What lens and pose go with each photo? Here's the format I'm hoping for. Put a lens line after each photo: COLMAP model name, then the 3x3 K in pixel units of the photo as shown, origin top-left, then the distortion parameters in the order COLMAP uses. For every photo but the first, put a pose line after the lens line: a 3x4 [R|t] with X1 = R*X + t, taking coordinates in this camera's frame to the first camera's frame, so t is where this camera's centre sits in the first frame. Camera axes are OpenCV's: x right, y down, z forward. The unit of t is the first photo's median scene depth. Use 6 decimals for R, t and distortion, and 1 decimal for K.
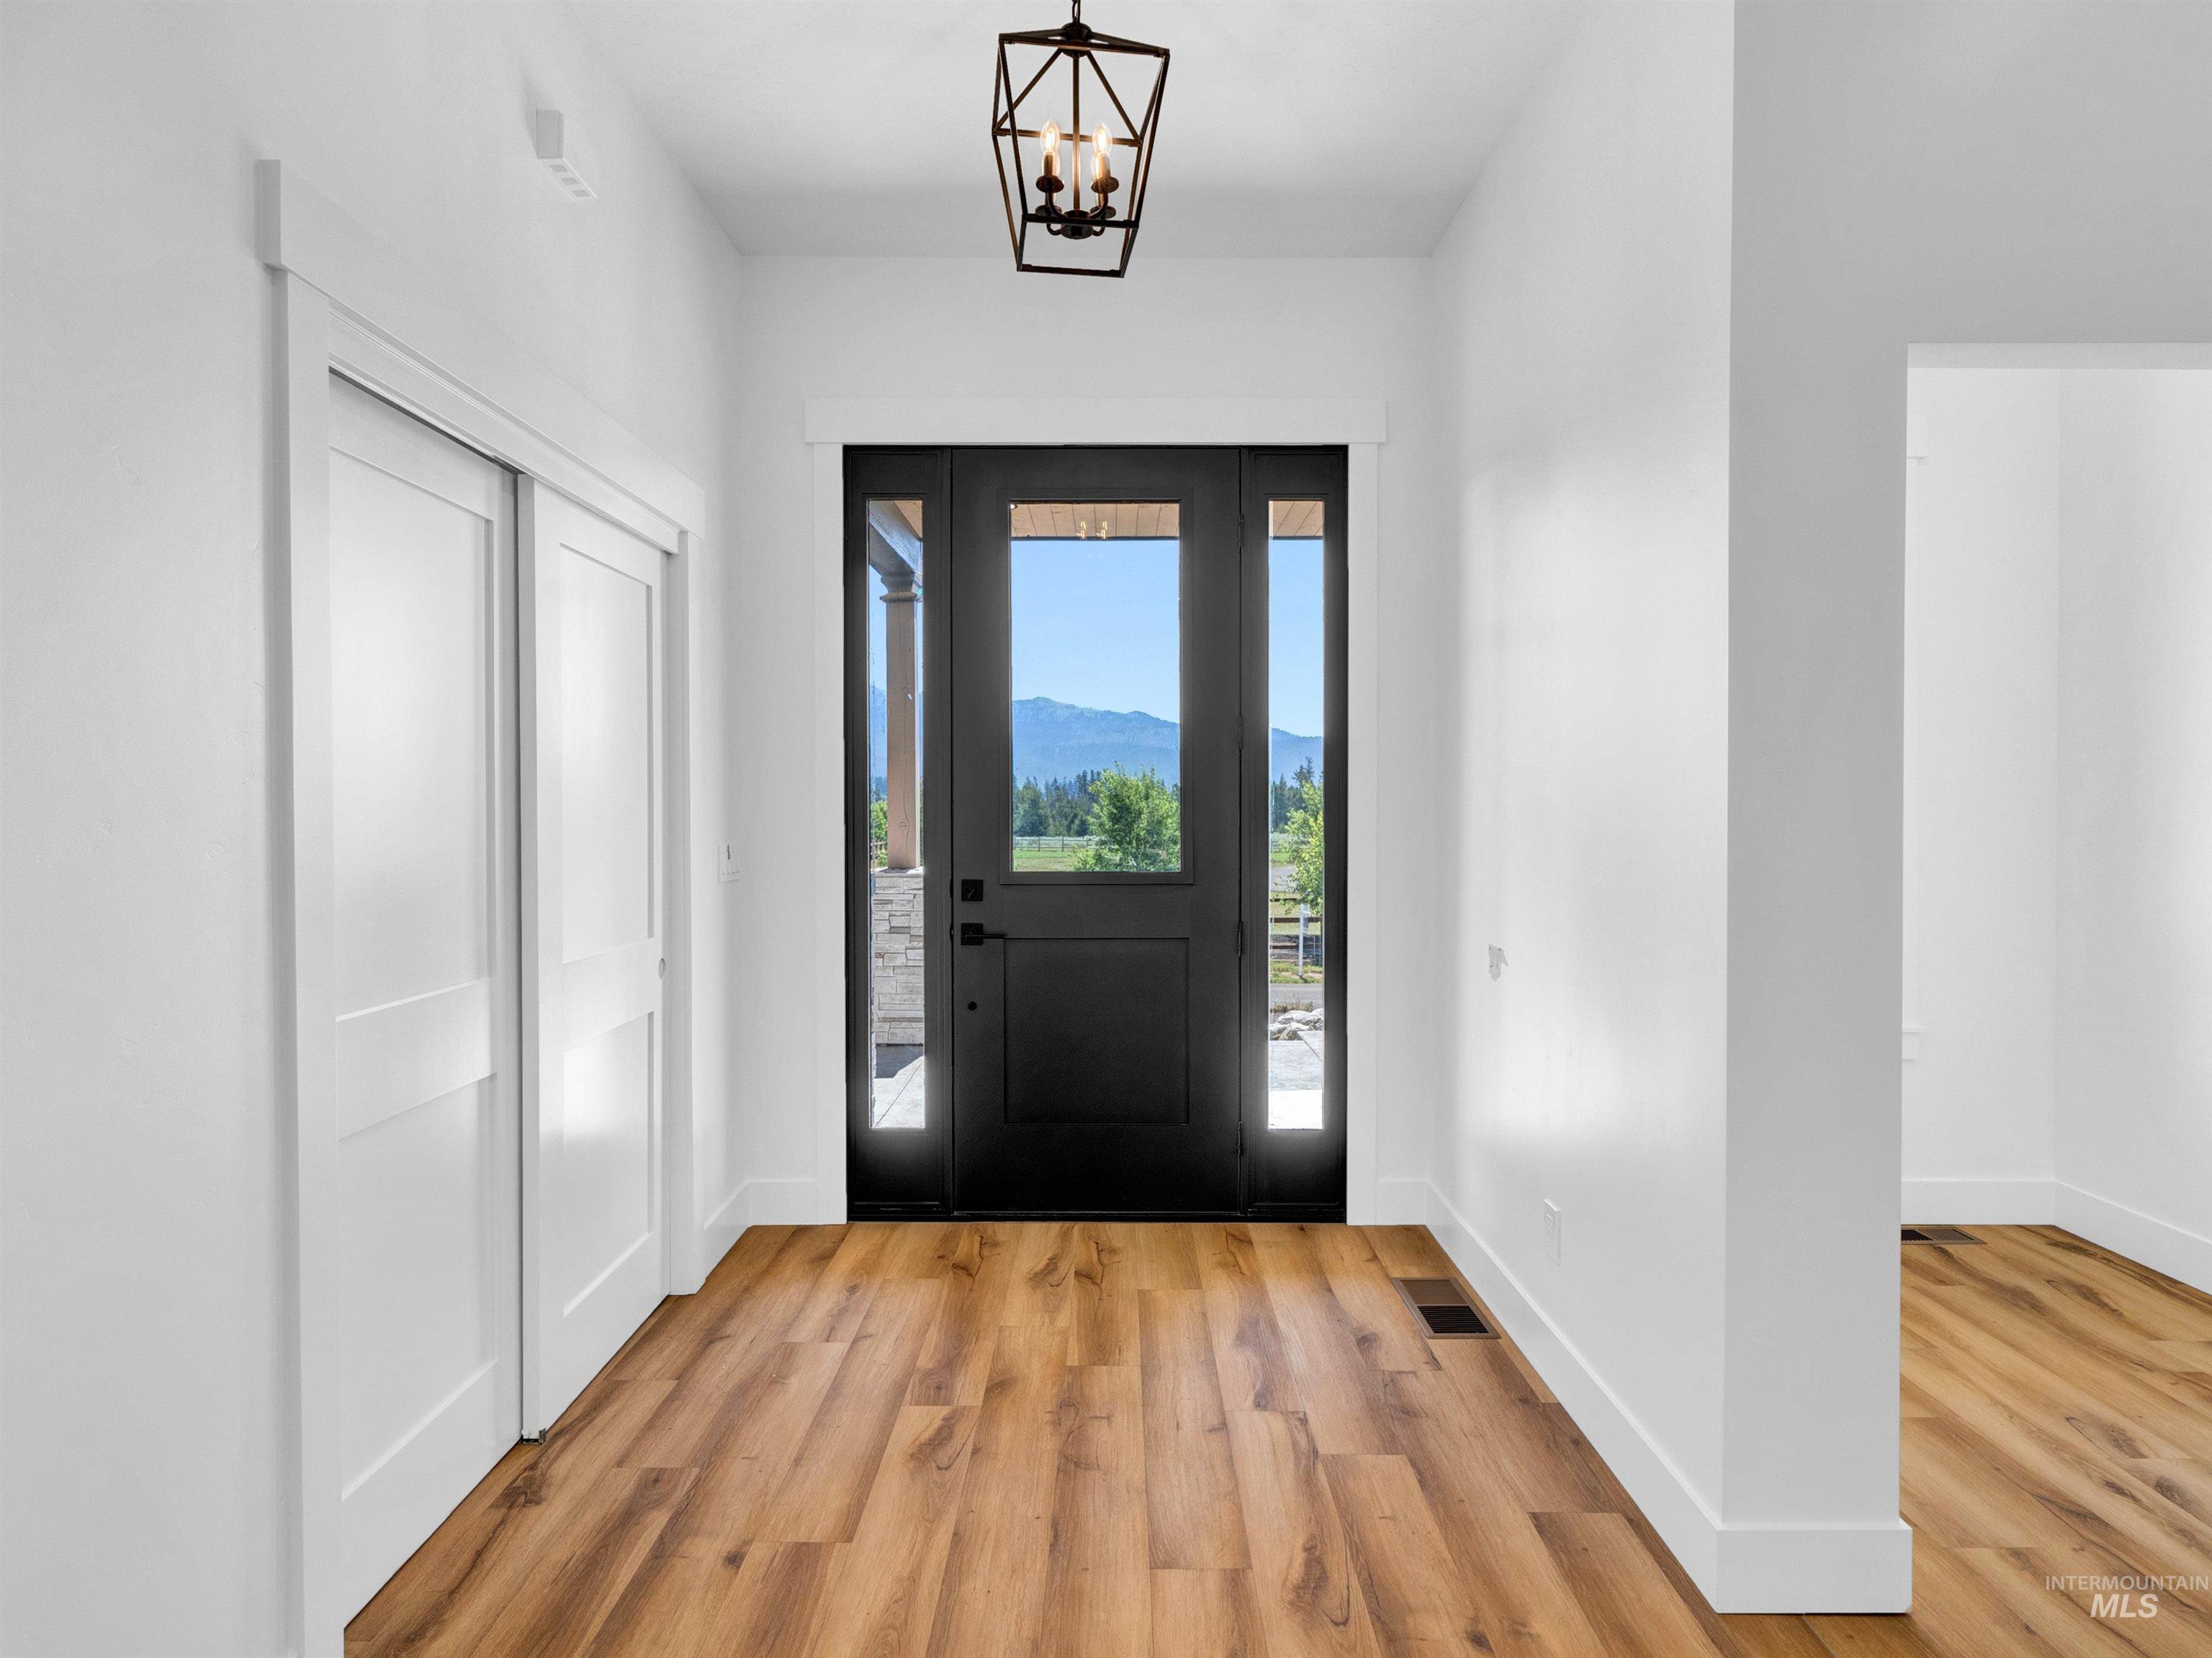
lens RADIAL K [[1216.5, 0, 1109.6], [0, 1216.5, 823.4], [0, 0, 1]] dist [-0.001334, -0.000272]
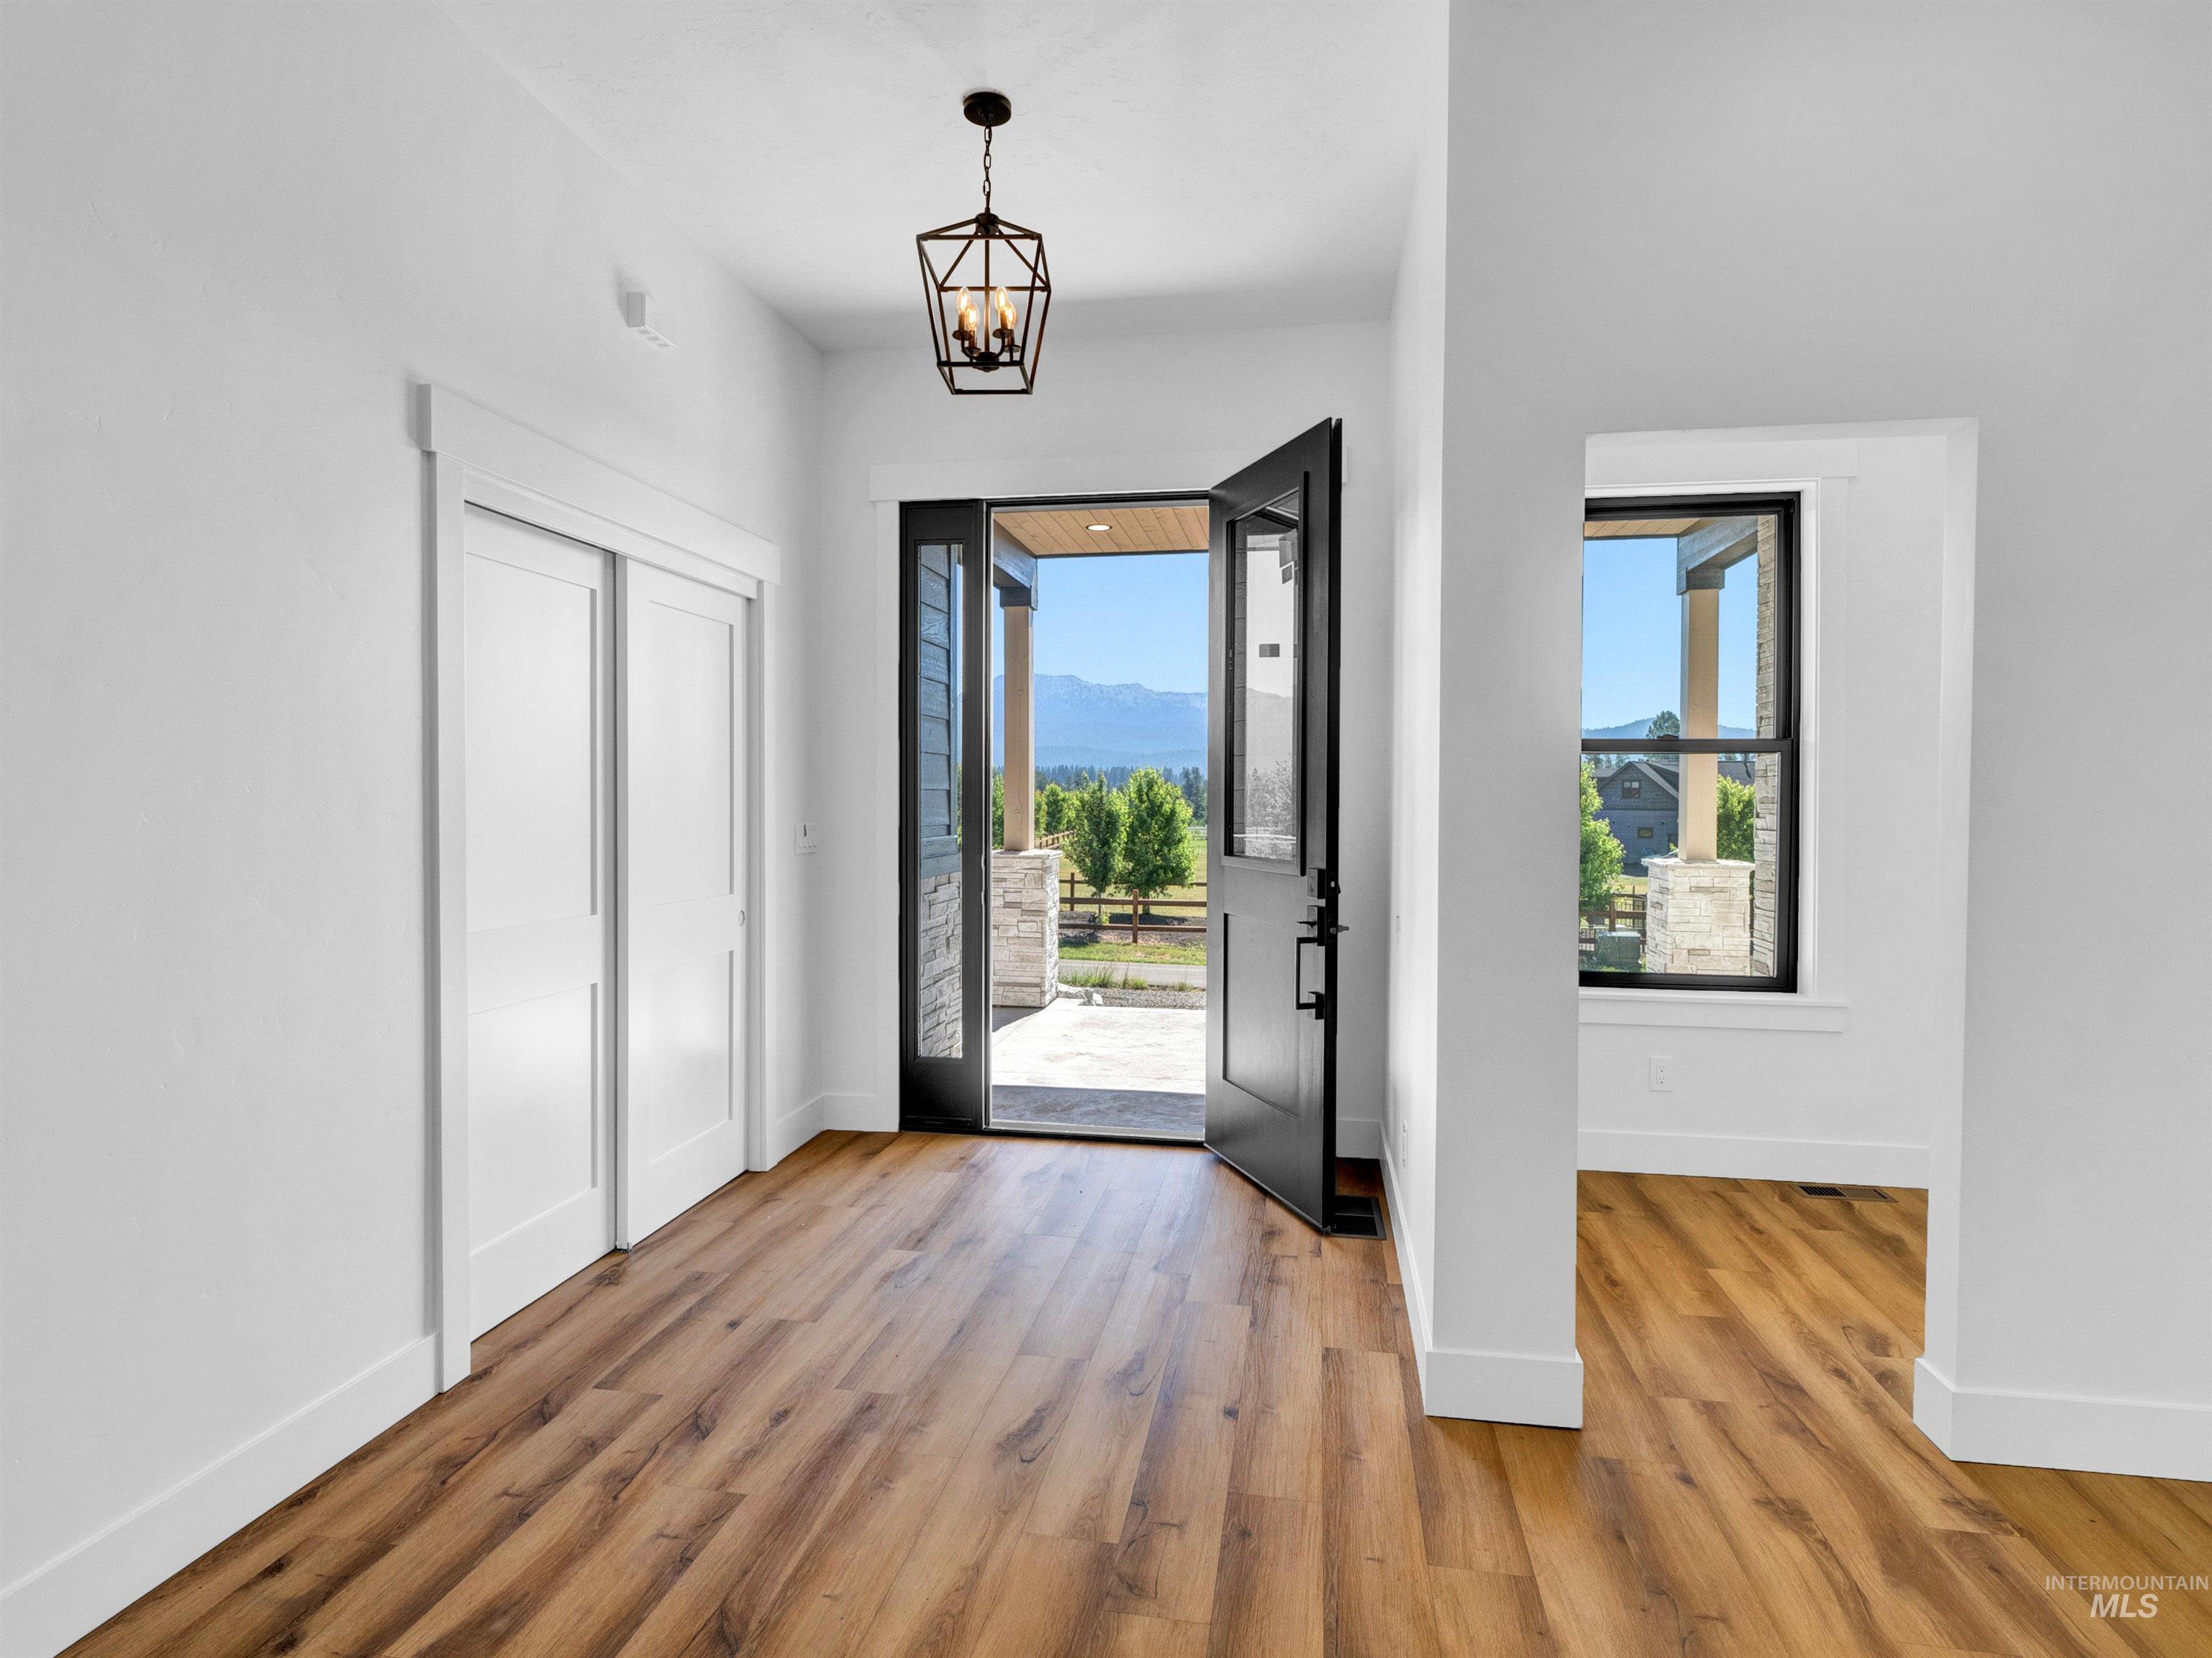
lens RADIAL K [[1205.8, 0, 1103.7], [0, 1205.8, 818.3], [0, 0, 1]] dist [-0.002589, -0.000403]
pose [[0.985540, 0.007429, -0.169279, 0.262648], [-0.006723, 0.999966, 0.004742, 0.003665], [0.169309, -0.003535, 0.985557, -0.232671]]
